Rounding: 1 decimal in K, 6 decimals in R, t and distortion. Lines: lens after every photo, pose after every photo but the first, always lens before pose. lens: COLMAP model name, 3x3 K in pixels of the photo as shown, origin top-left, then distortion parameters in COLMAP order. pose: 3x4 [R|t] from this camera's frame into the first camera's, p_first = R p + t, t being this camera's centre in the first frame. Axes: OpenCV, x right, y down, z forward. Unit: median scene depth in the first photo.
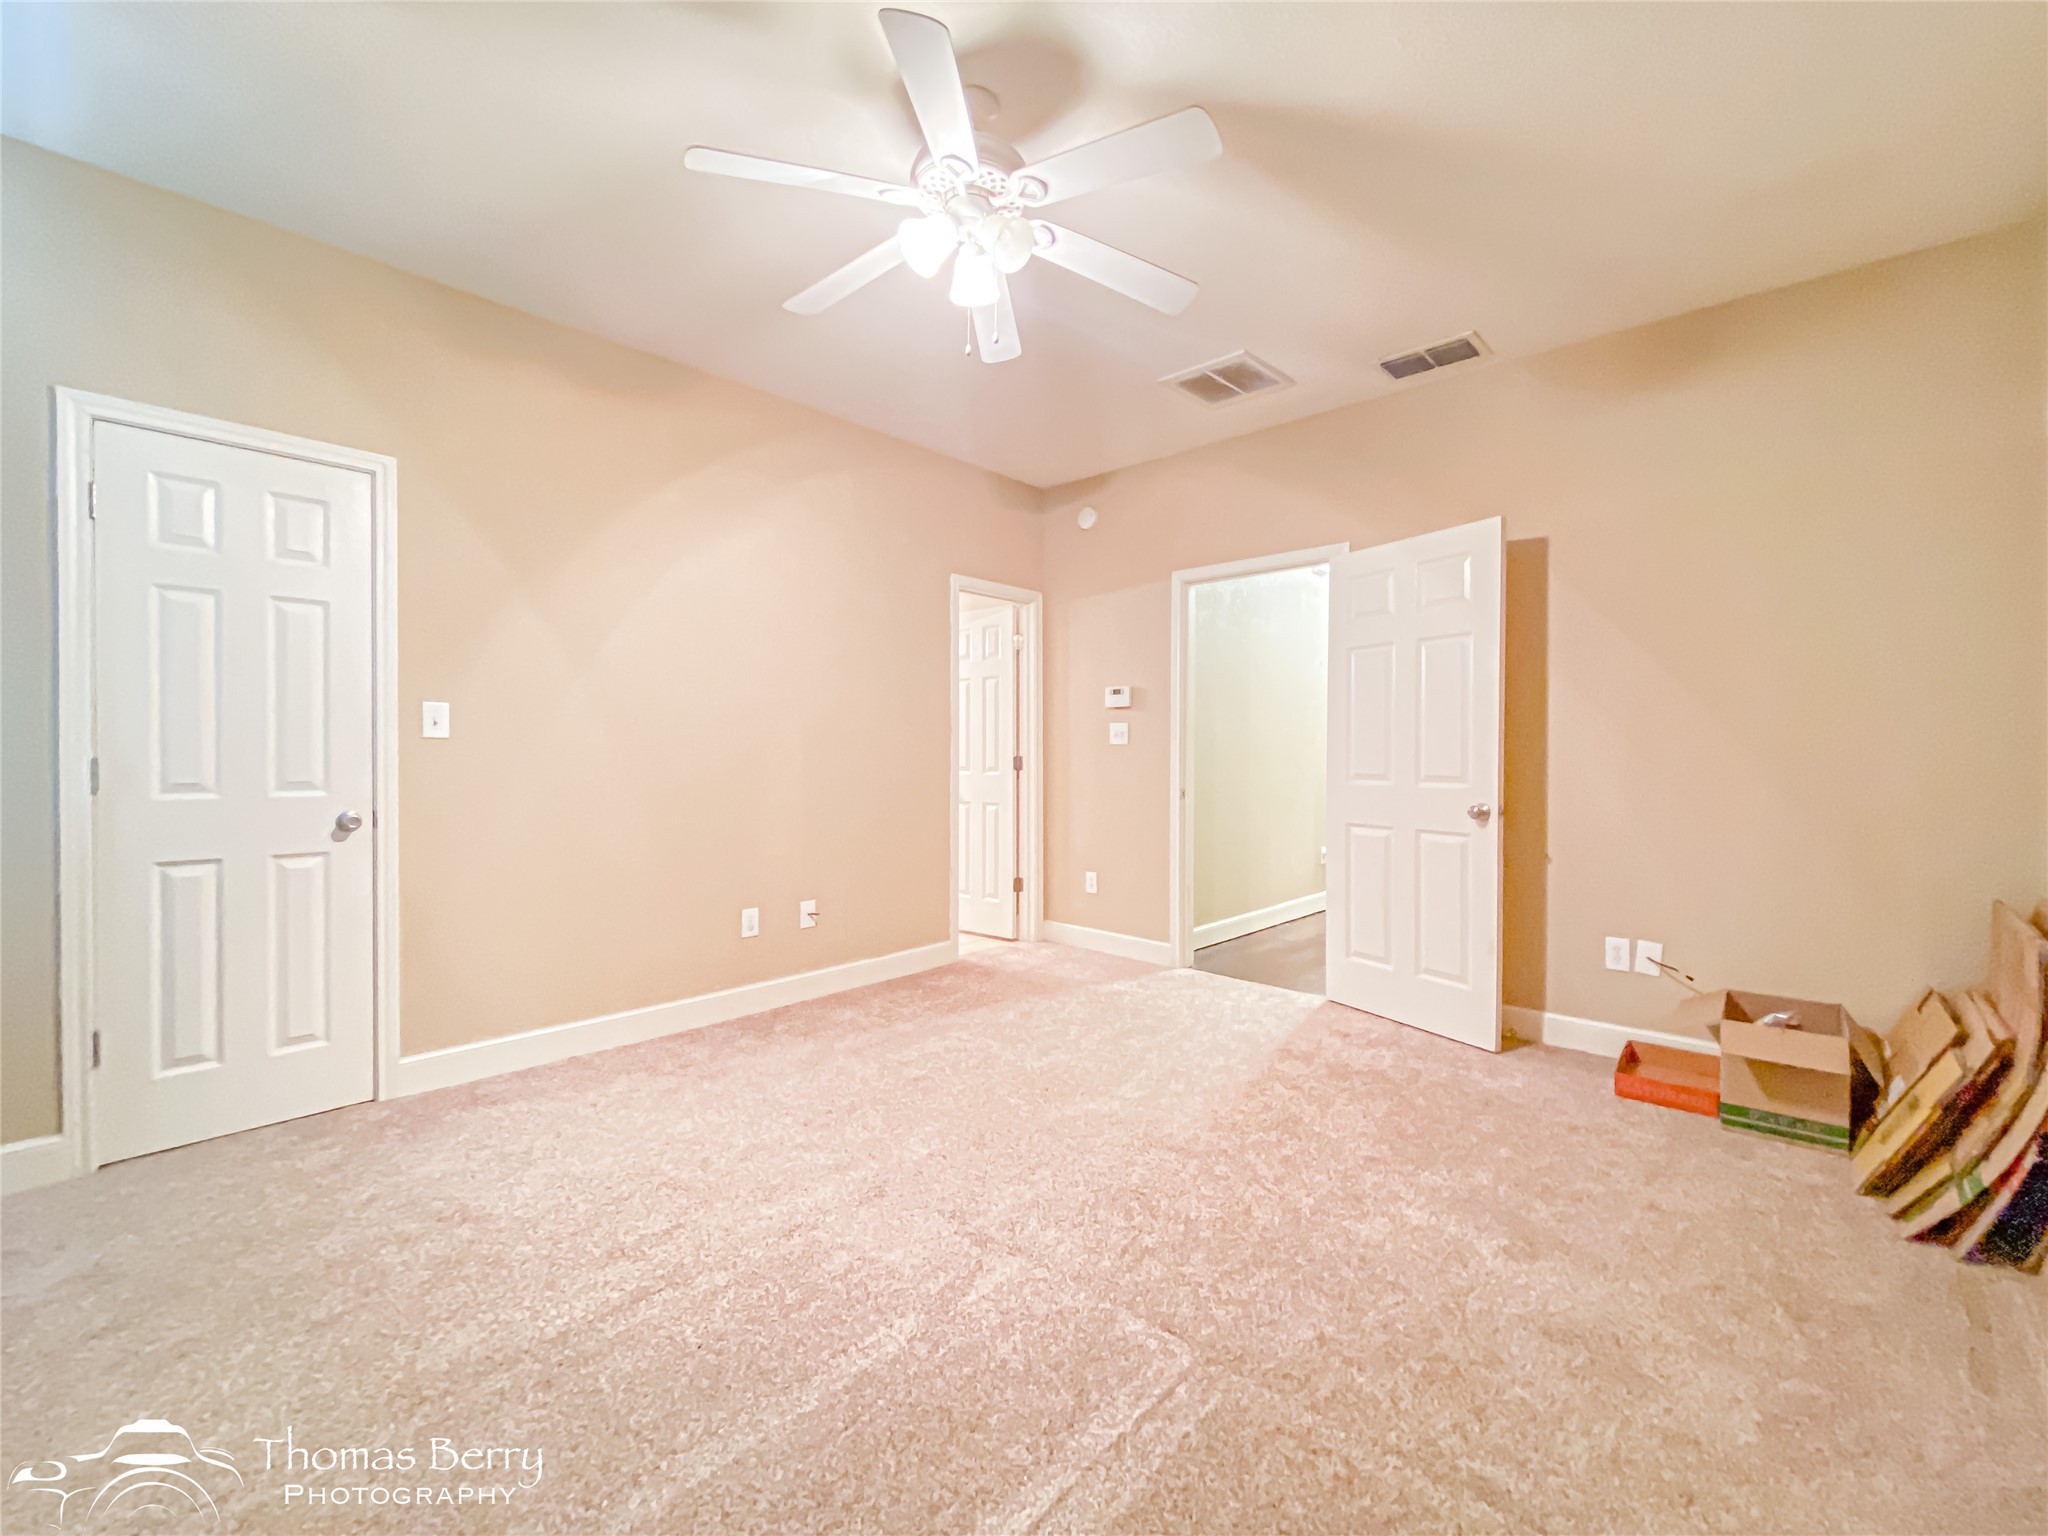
lens RADIAL K [[838.2, 0, 1016.9], [0, 838.2, 763.4], [0, 0, 1]] dist [0.006925, -0.003075]
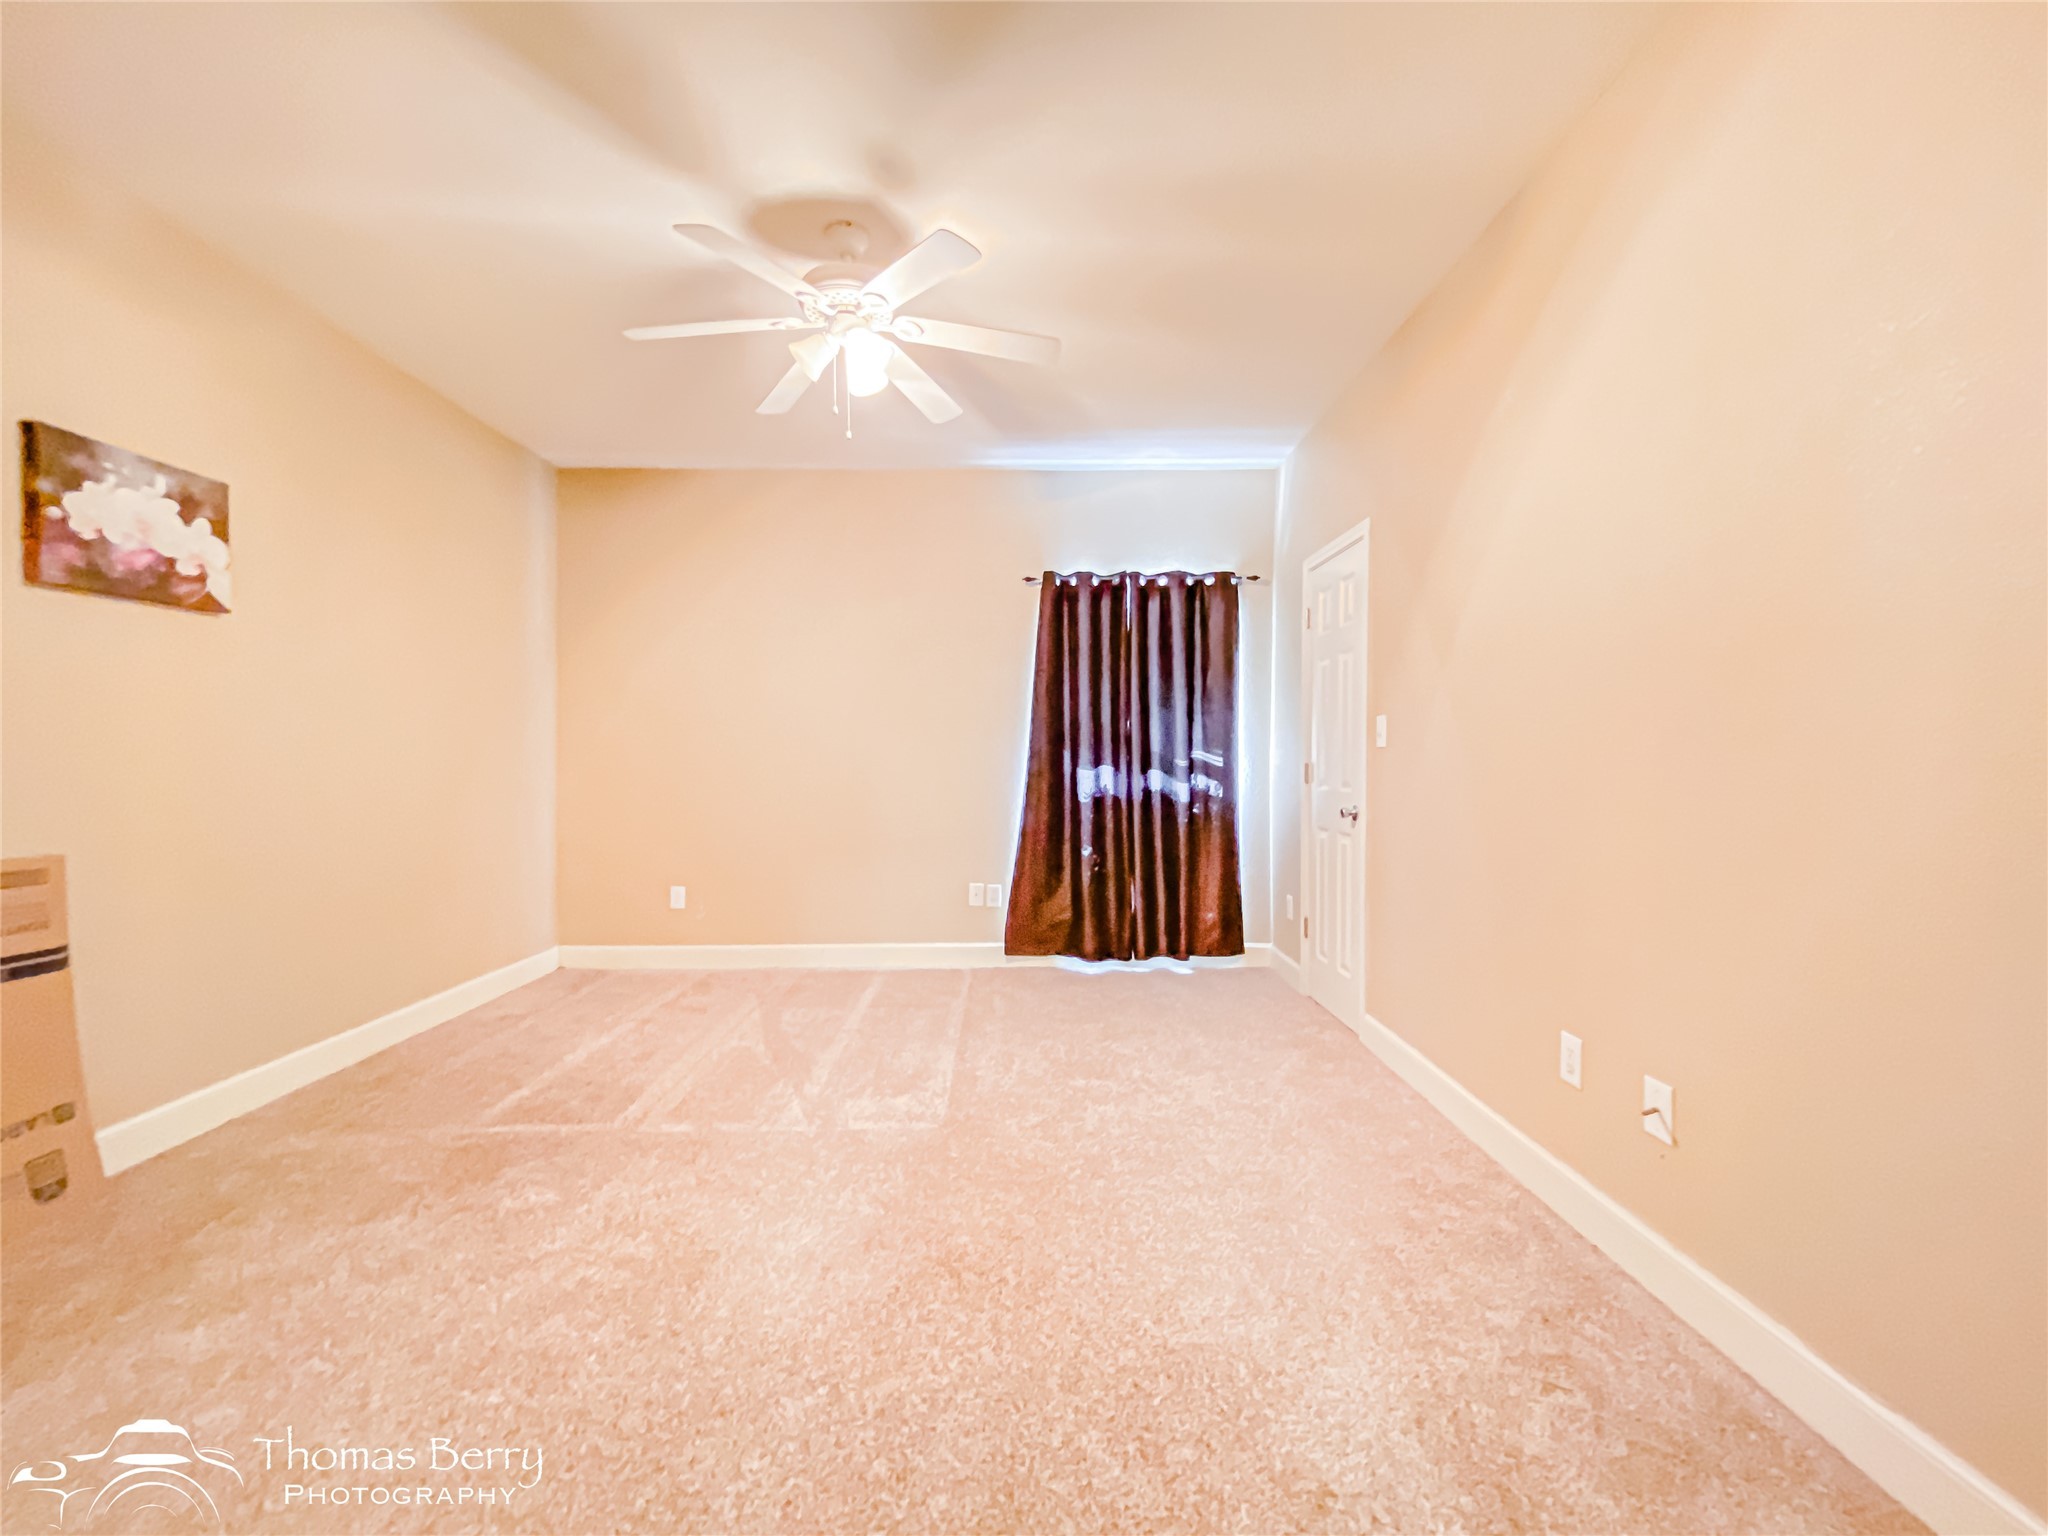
lens RADIAL K [[838.2, 0, 1015.2], [0, 838.2, 766.2], [0, 0, 1]] dist [0.006925, -0.003075]
pose [[-0.727306, 0.000810, -0.686313, 0.484838], [-0.013665, 0.999784, 0.015662, -0.018063], [0.686178, 0.020770, -0.727137, 1.604091]]
